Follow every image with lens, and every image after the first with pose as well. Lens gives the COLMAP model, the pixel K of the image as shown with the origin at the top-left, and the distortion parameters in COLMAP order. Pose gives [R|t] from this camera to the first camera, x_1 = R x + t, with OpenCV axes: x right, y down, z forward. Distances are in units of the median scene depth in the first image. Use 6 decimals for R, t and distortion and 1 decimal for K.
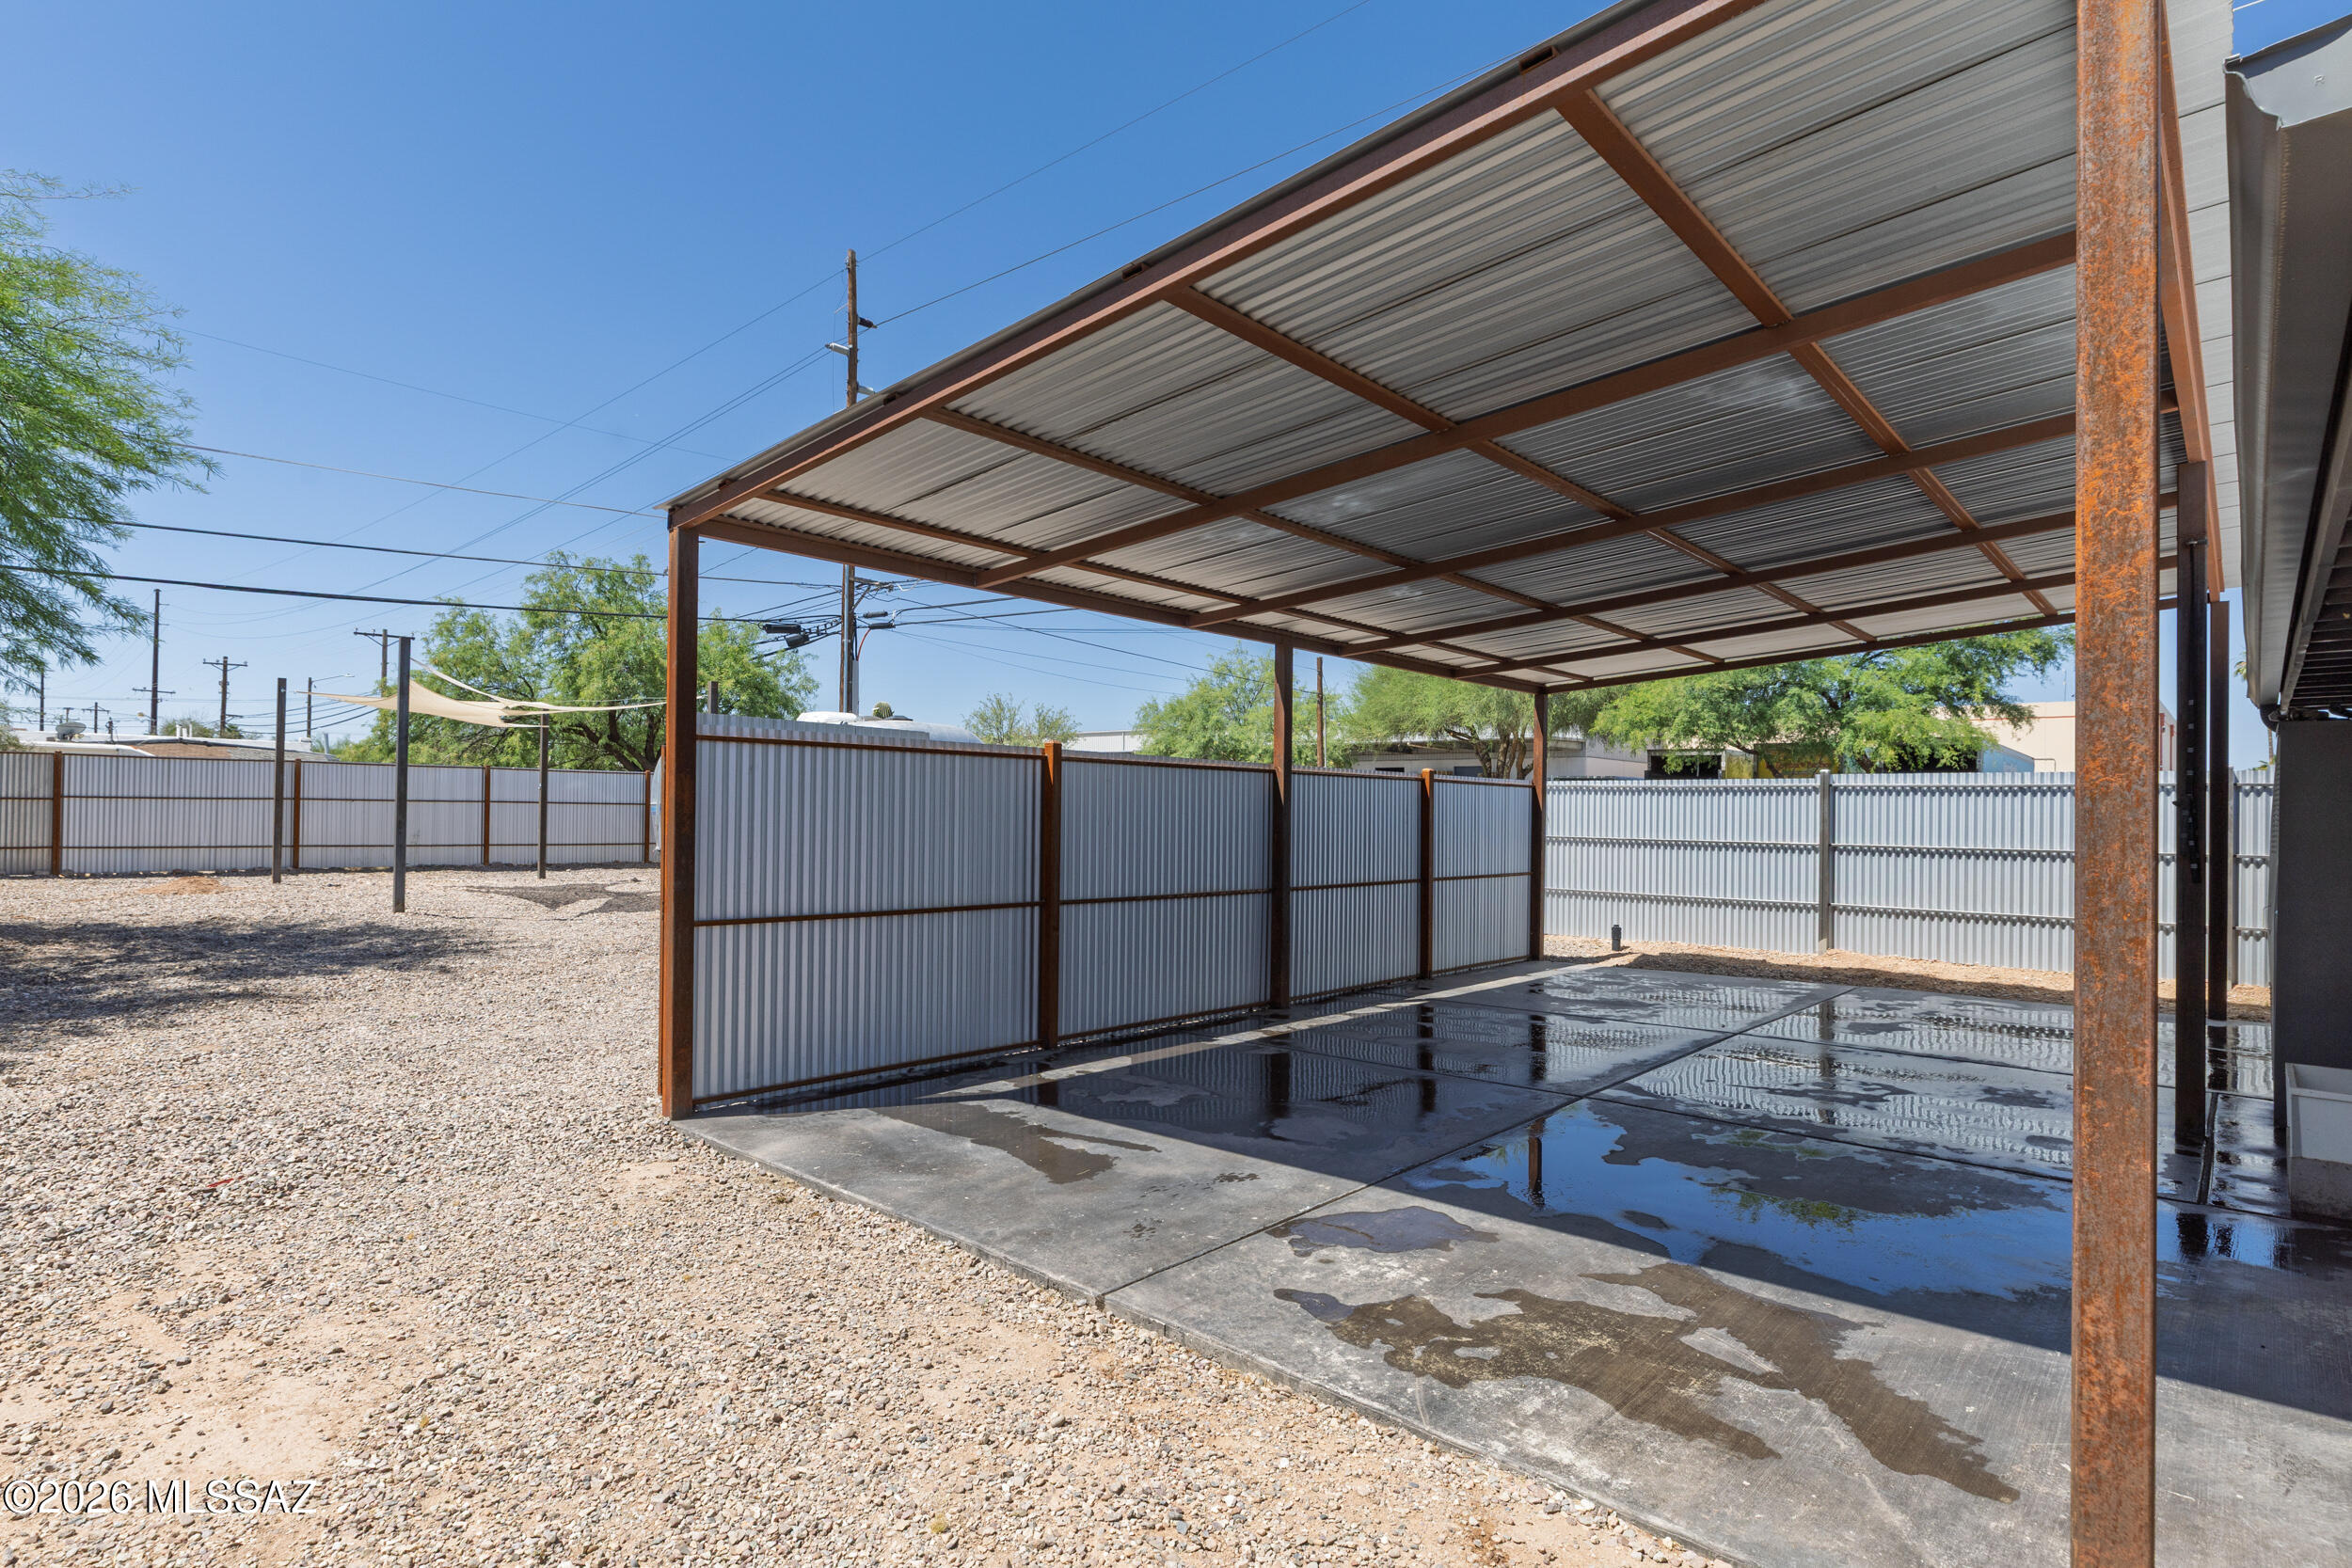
lens RADIAL K [[1178.6, 0, 1177.5], [0, 1178.6, 799.2], [0, 0, 1]] dist [0.005089, -0.000535]
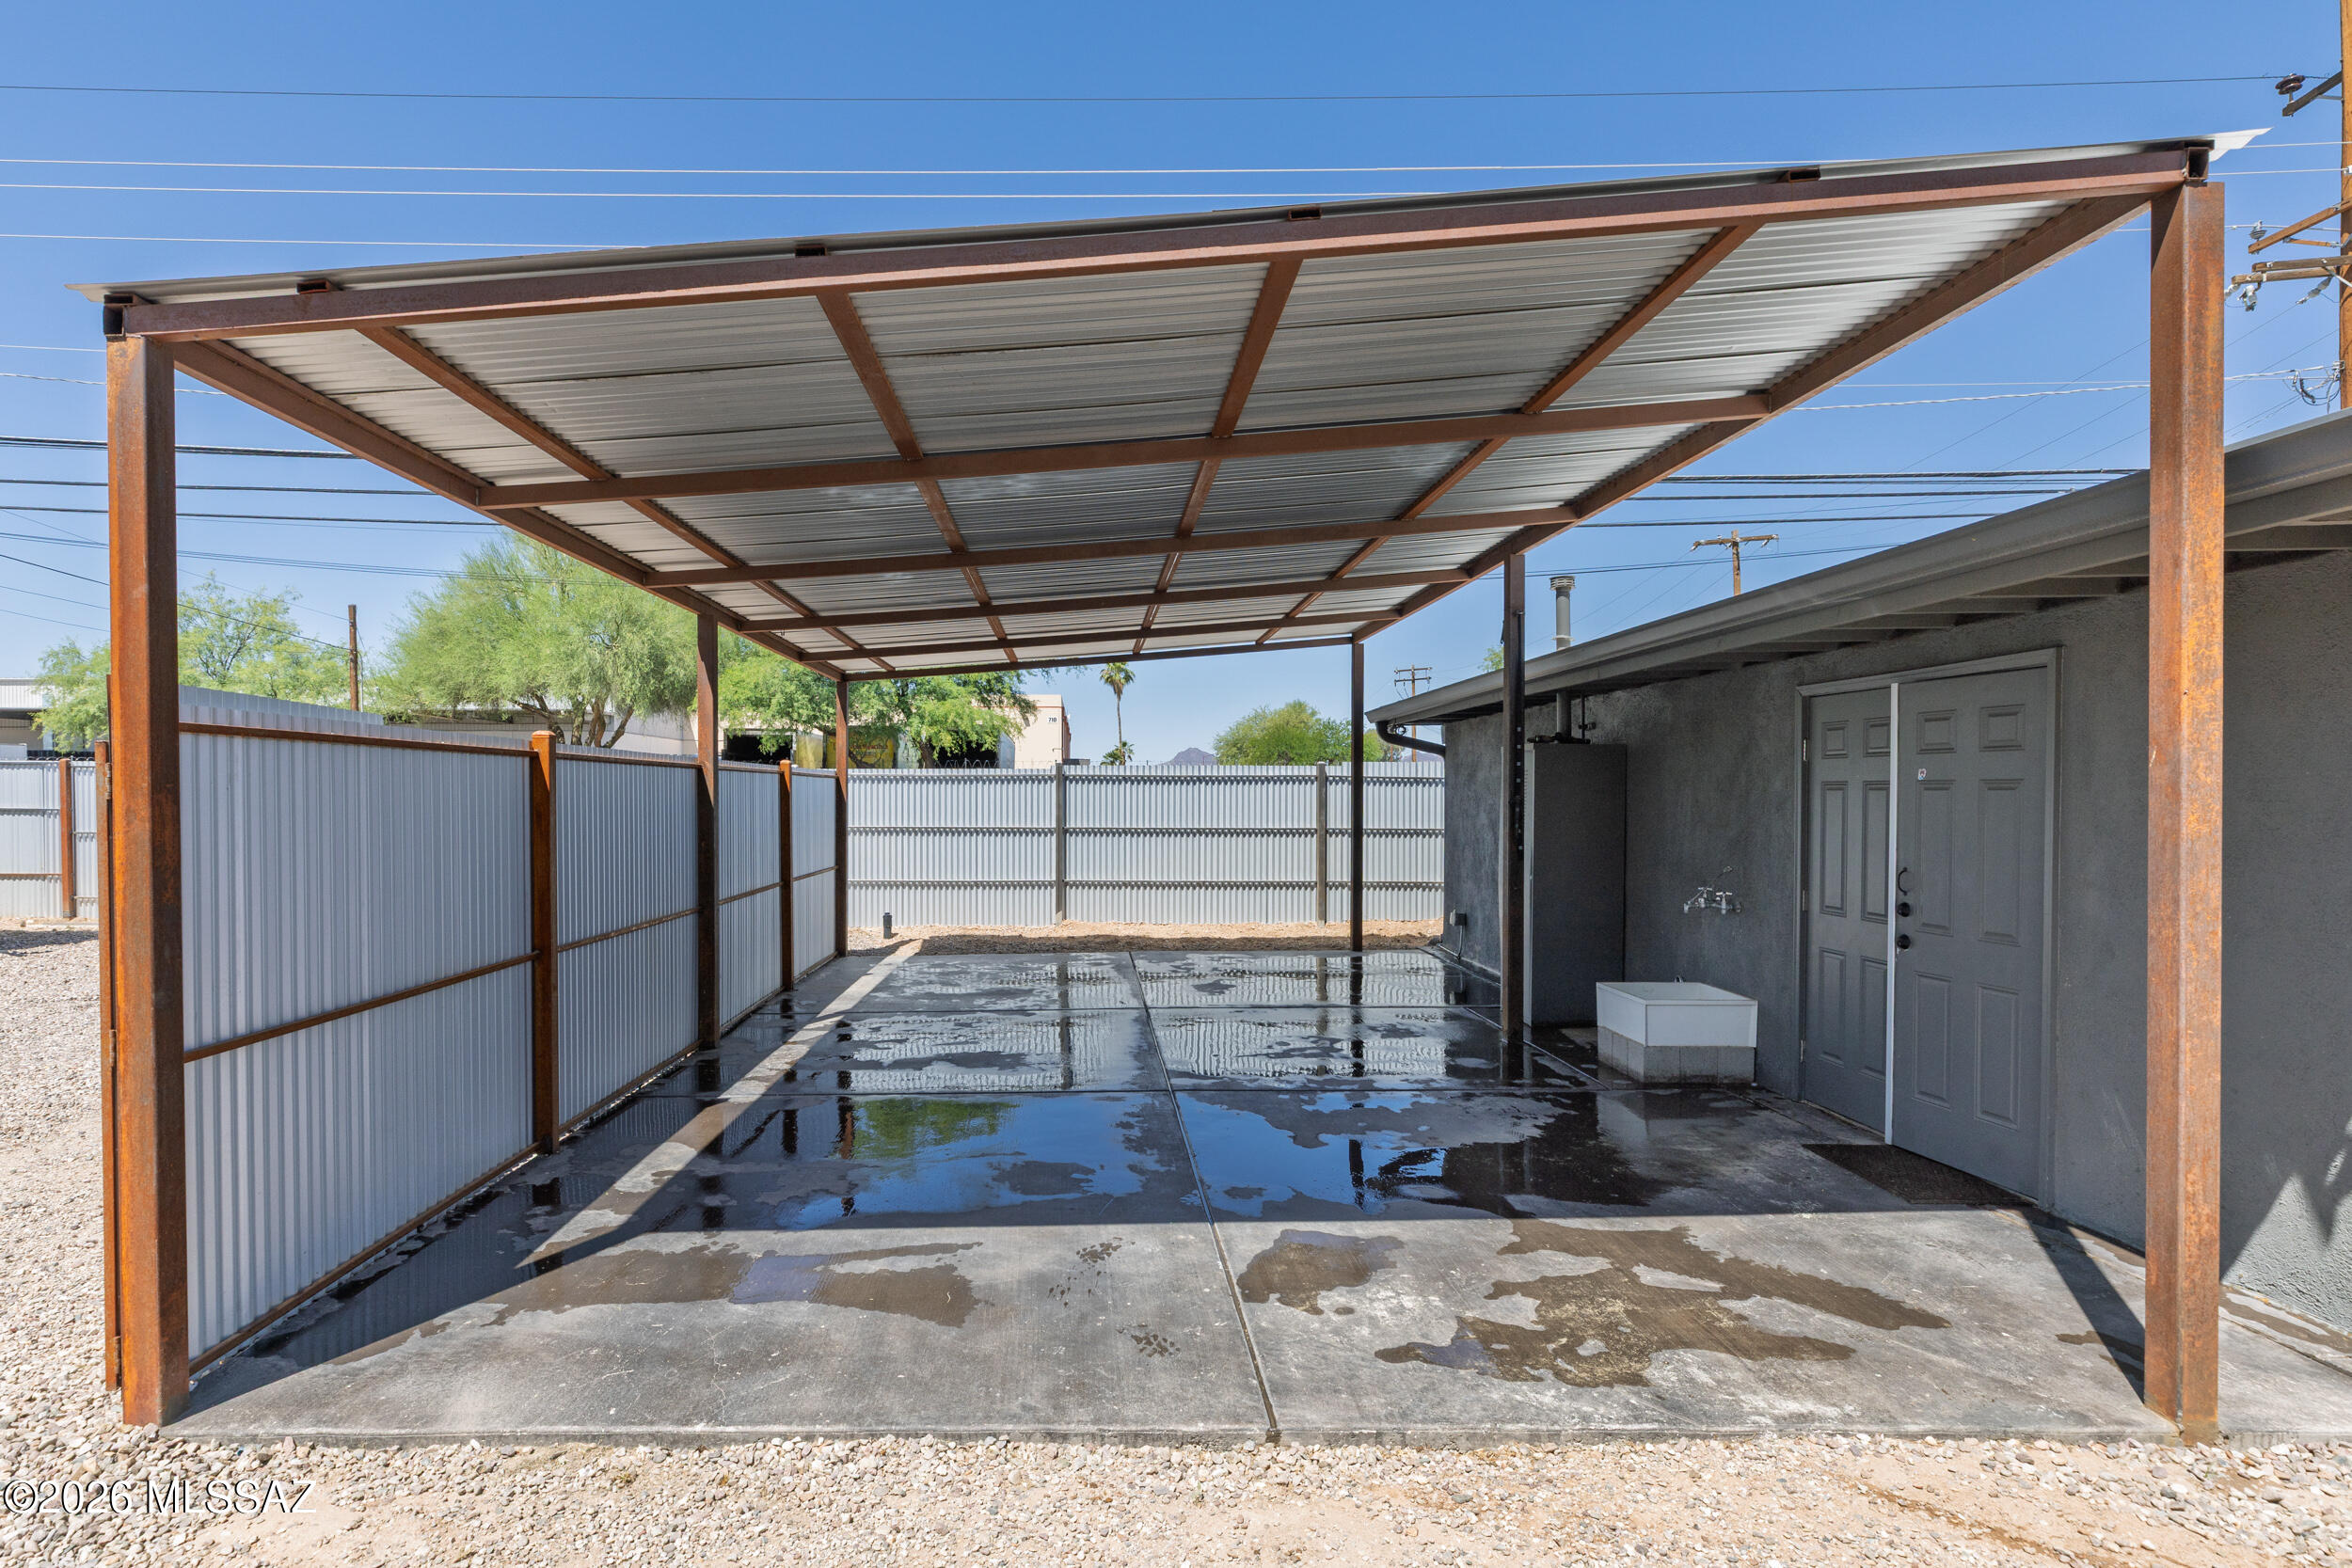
lens RADIAL K [[1191.6, 0, 1173.4], [0, 1191.6, 807.2], [0, 0, 1]] dist [-0.000401, 0.000820]
pose [[0.739302, -0.016291, 0.673177, -0.525352], [-0.000213, 0.999702, 0.024428, -0.034558], [-0.673374, -0.018203, 0.739078, 0.326433]]
